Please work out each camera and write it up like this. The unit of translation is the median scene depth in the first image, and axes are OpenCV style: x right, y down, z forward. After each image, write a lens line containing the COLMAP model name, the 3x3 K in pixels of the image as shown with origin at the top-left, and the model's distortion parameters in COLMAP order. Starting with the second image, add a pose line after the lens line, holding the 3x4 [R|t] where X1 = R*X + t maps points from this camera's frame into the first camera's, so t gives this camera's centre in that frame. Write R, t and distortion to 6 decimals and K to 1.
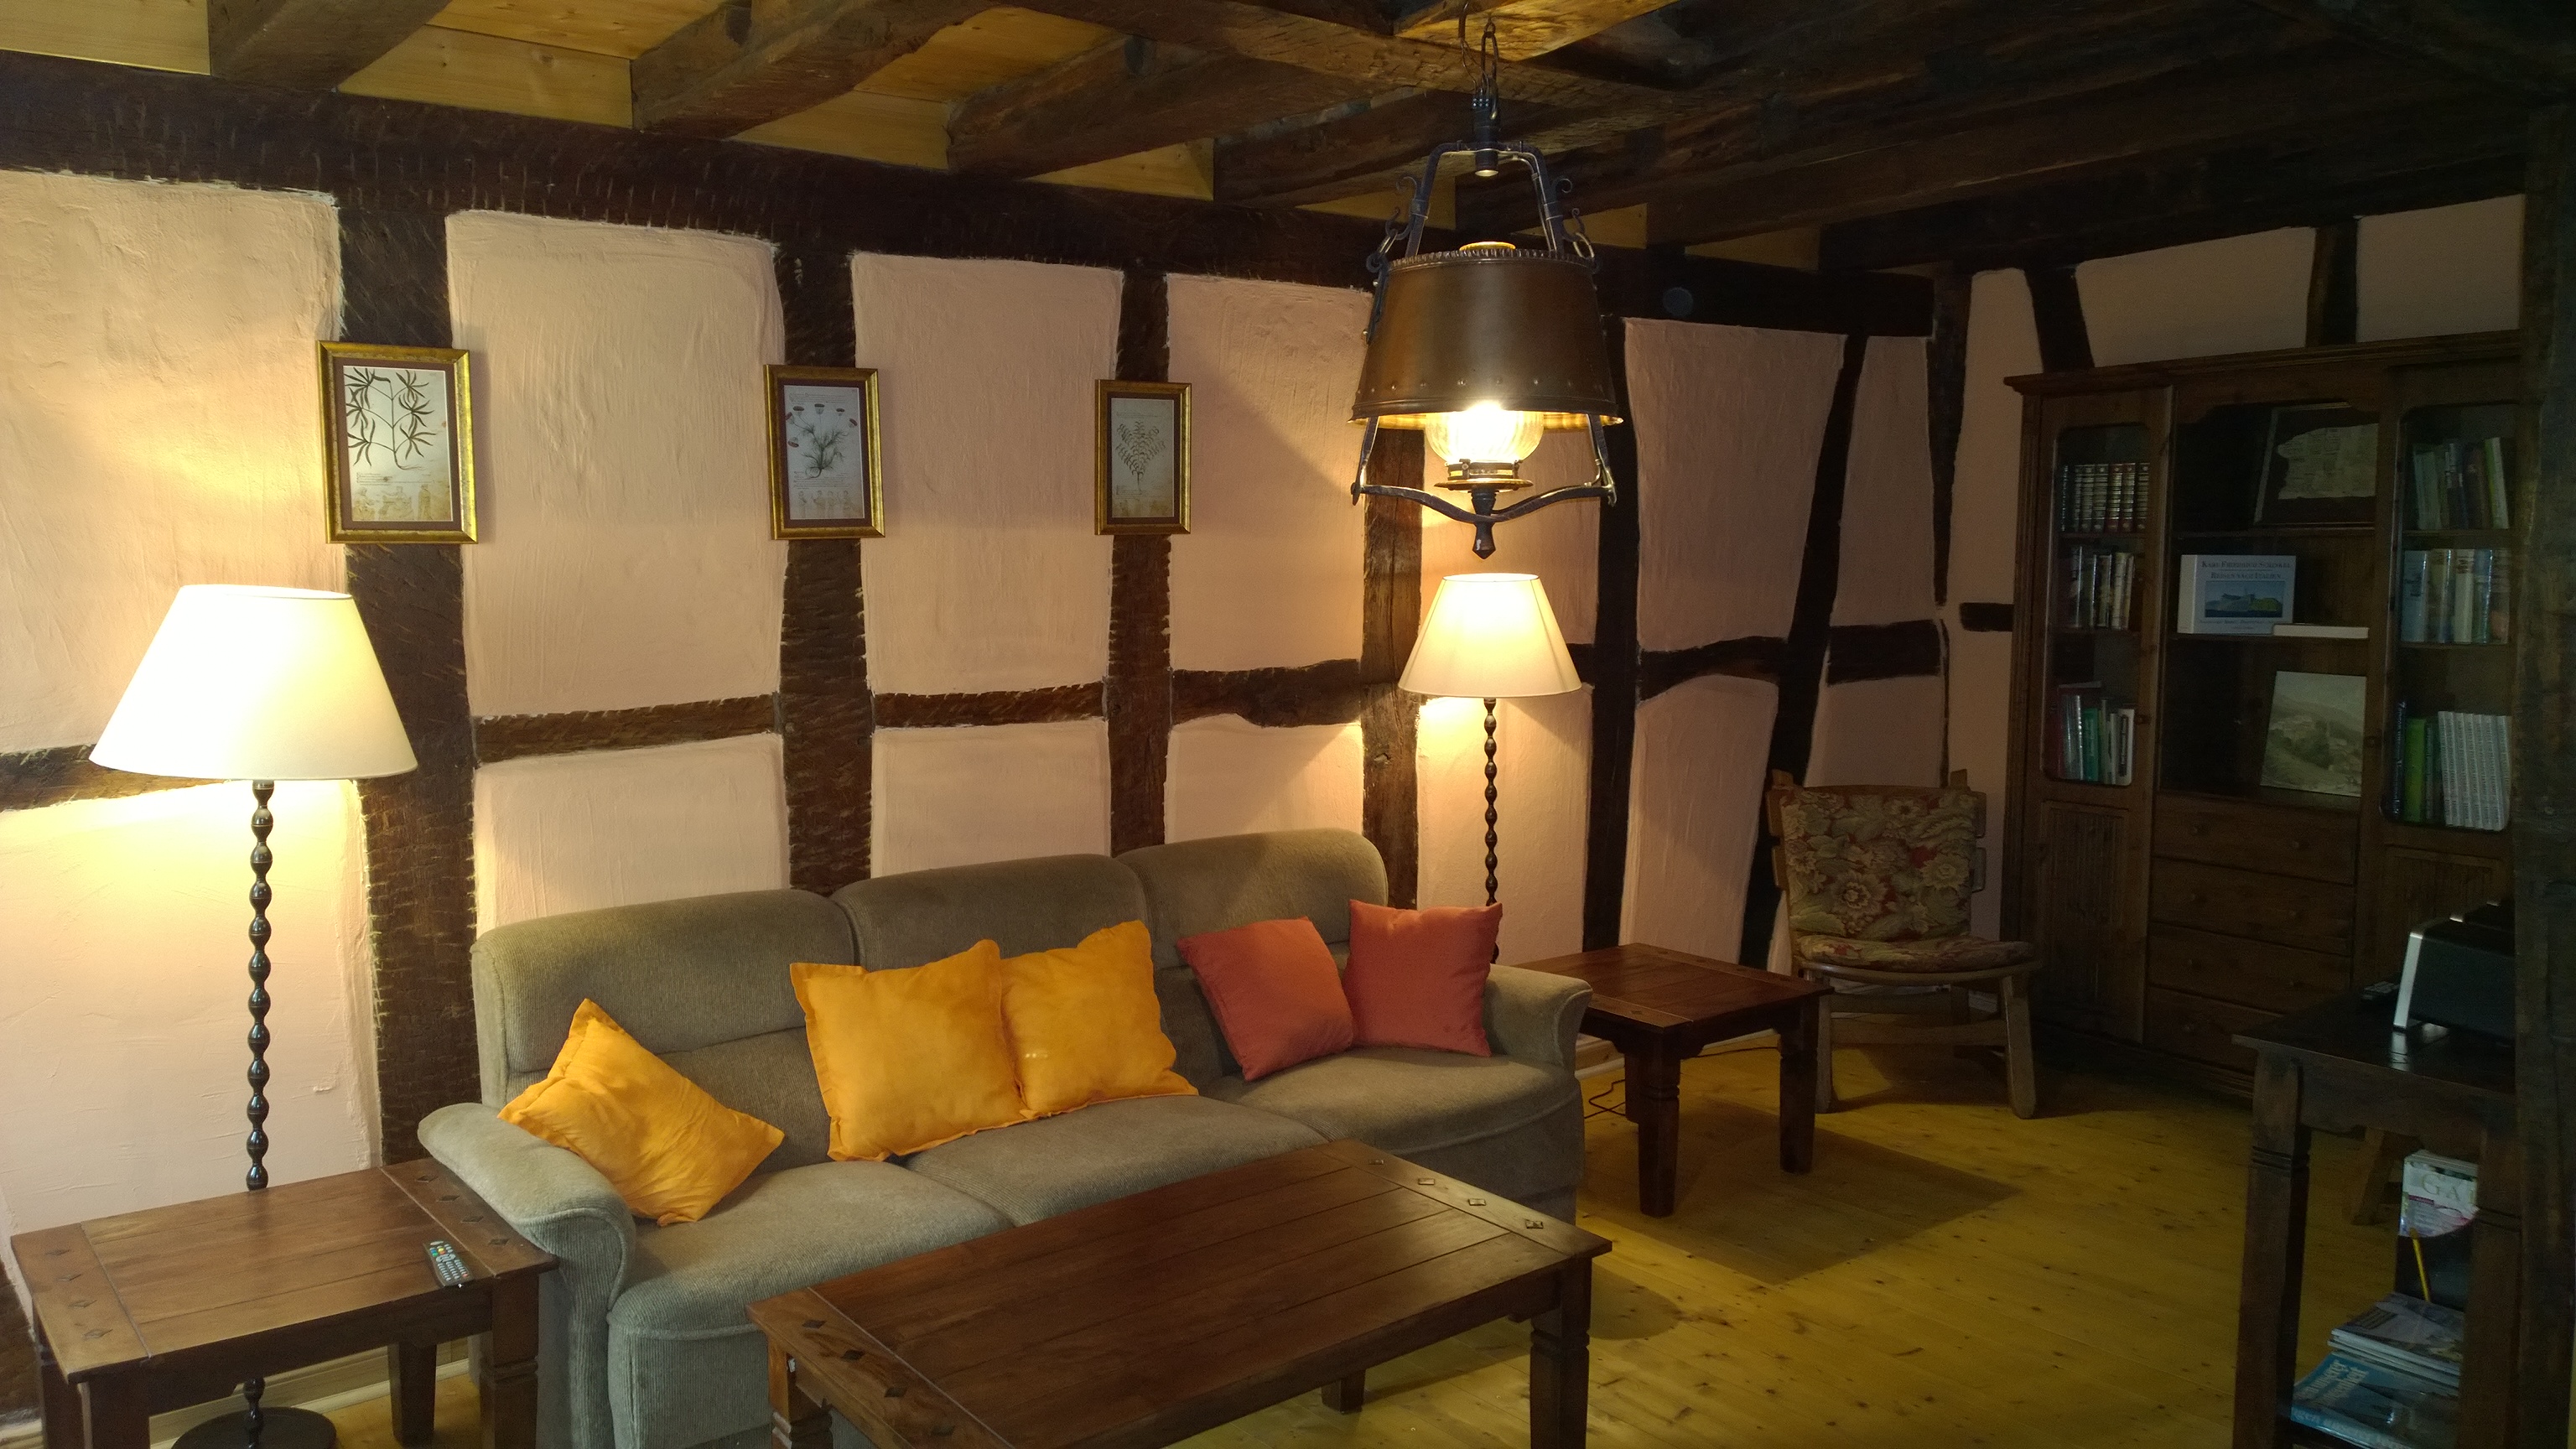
lens RADIAL K [[1836.8, 0, 1270.0], [0, 1836.8, 734.3], [0, 0, 1]] dist [-0.003699, -0.000904]
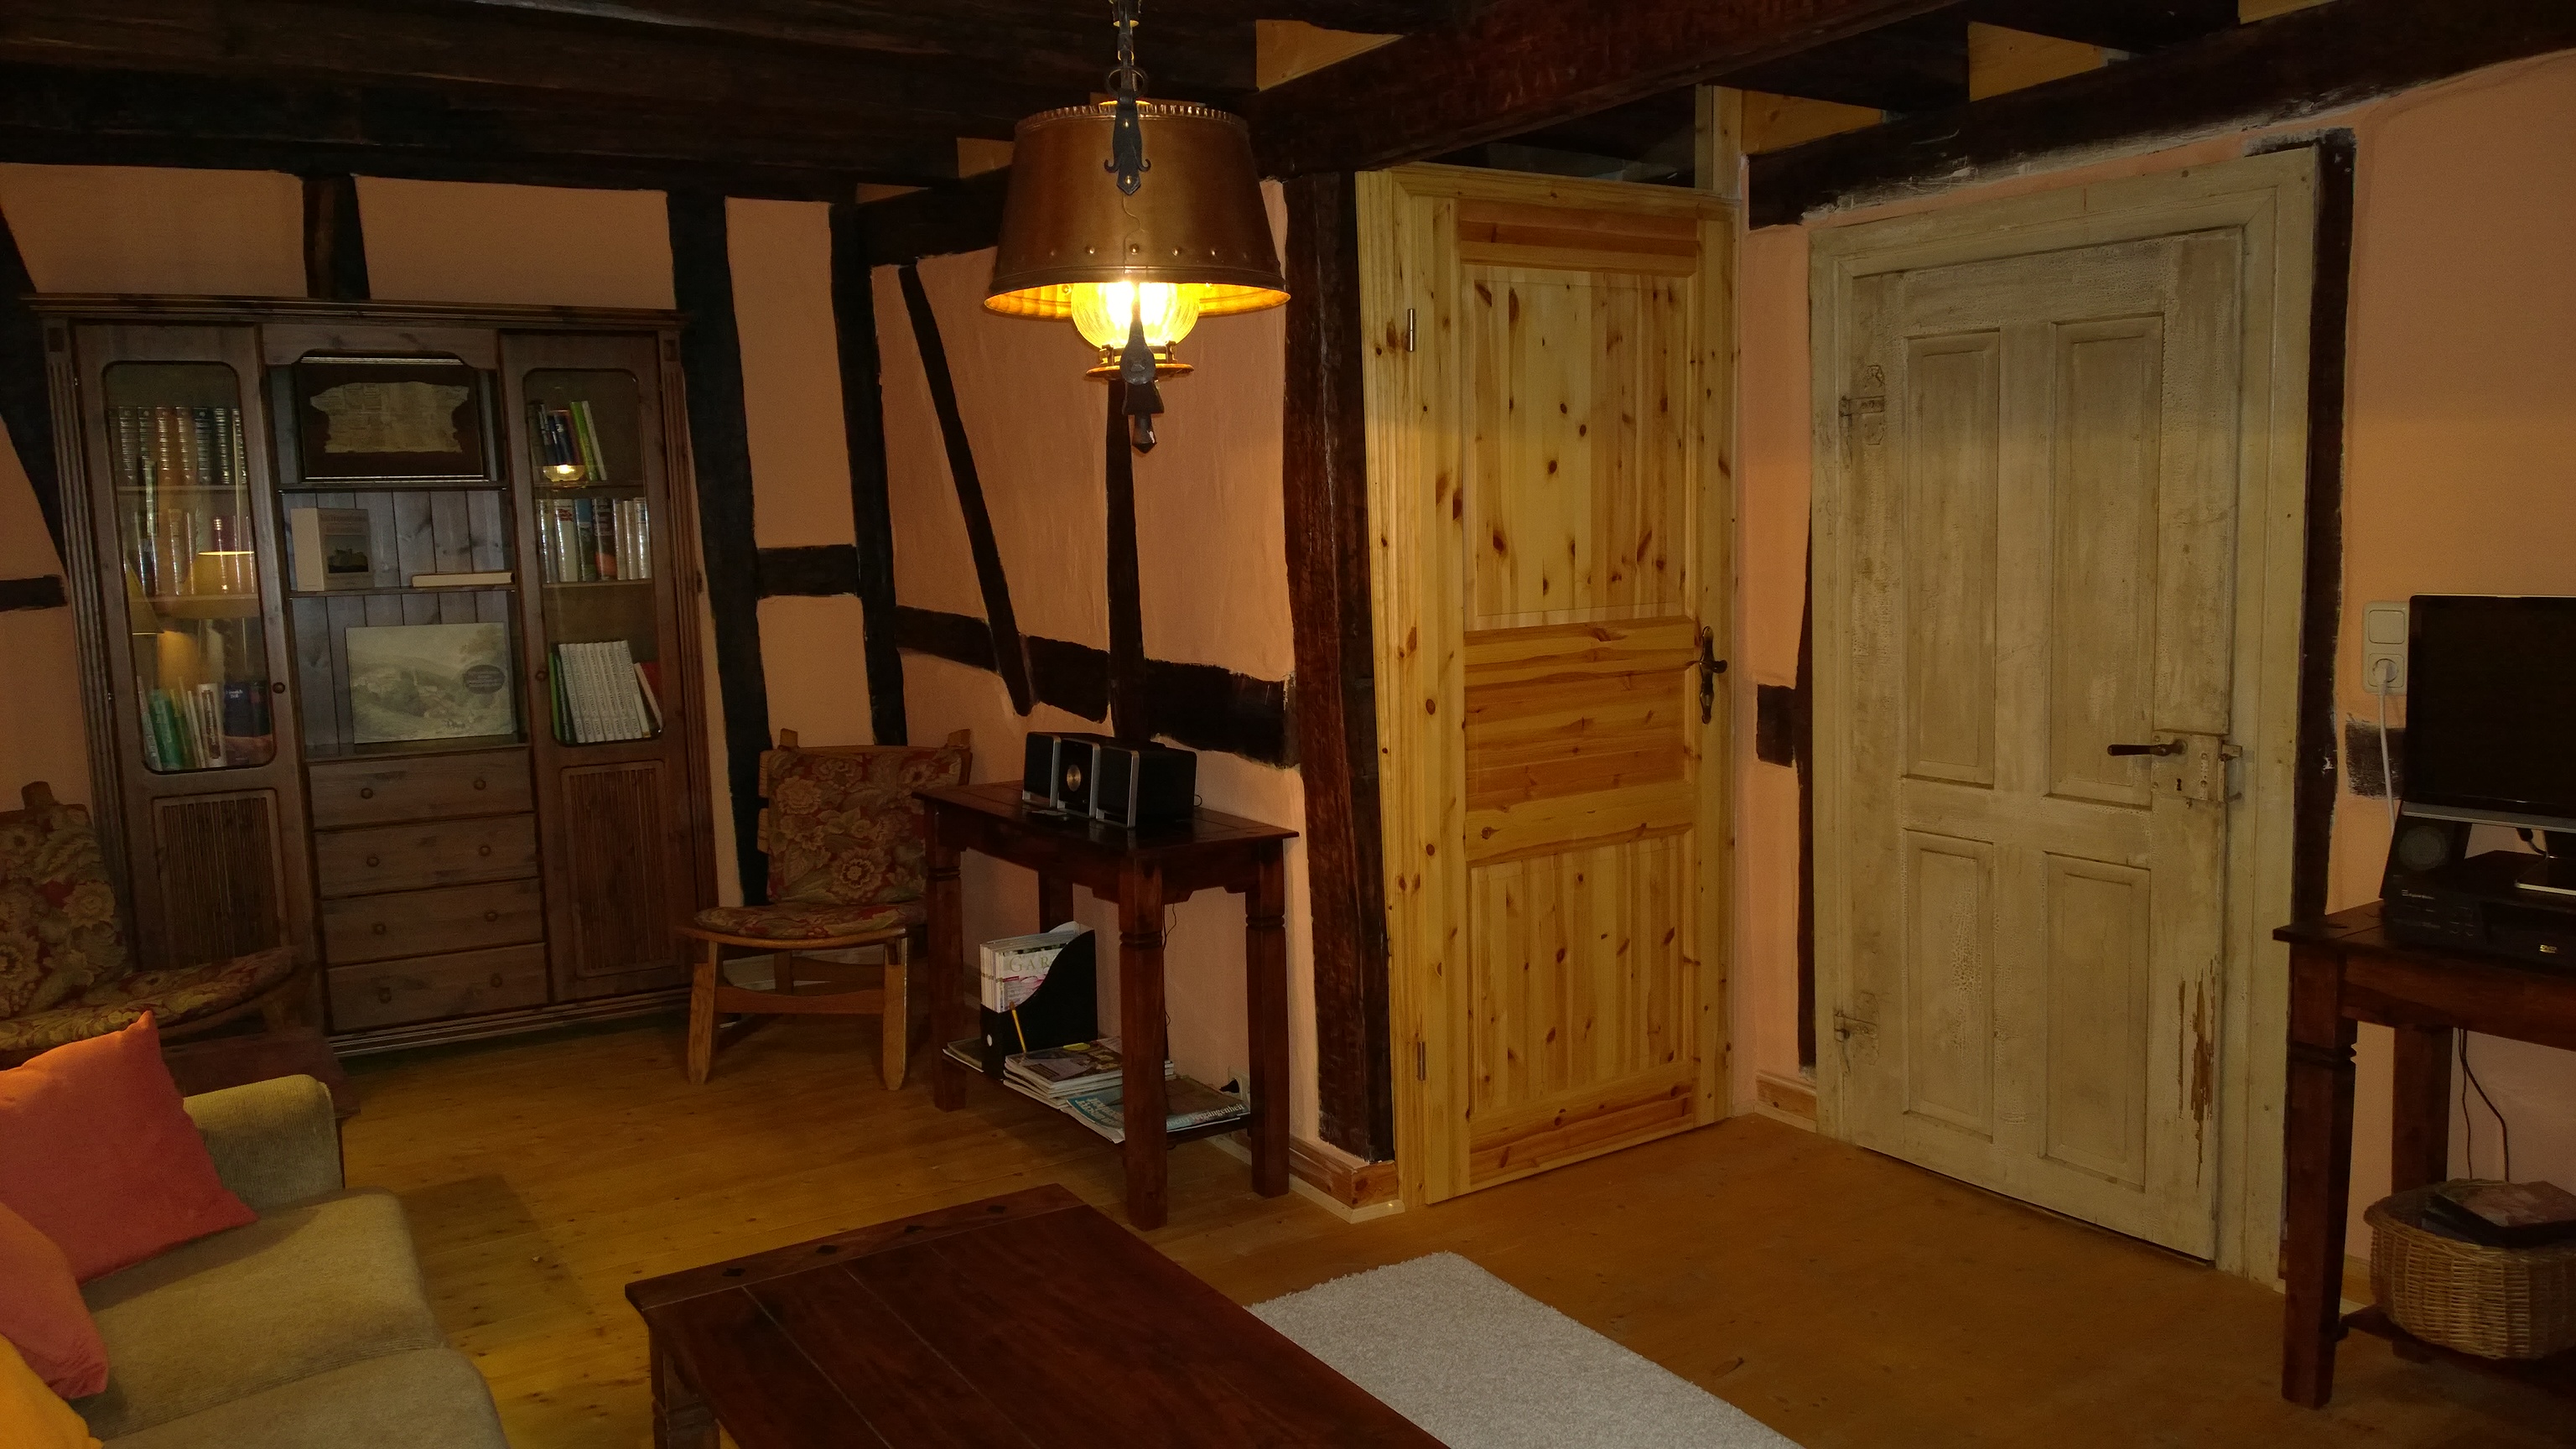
lens RADIAL K [[1836.8, 0, 1270.6], [0, 1836.8, 721.6], [0, 0, 1]] dist [-0.003699, -0.000904]
pose [[0.061289, -0.107529, 0.992311, -0.405460], [0.121661, 0.987572, 0.099501, -0.022146], [-0.990678, 0.114627, 0.073610, 0.444118]]
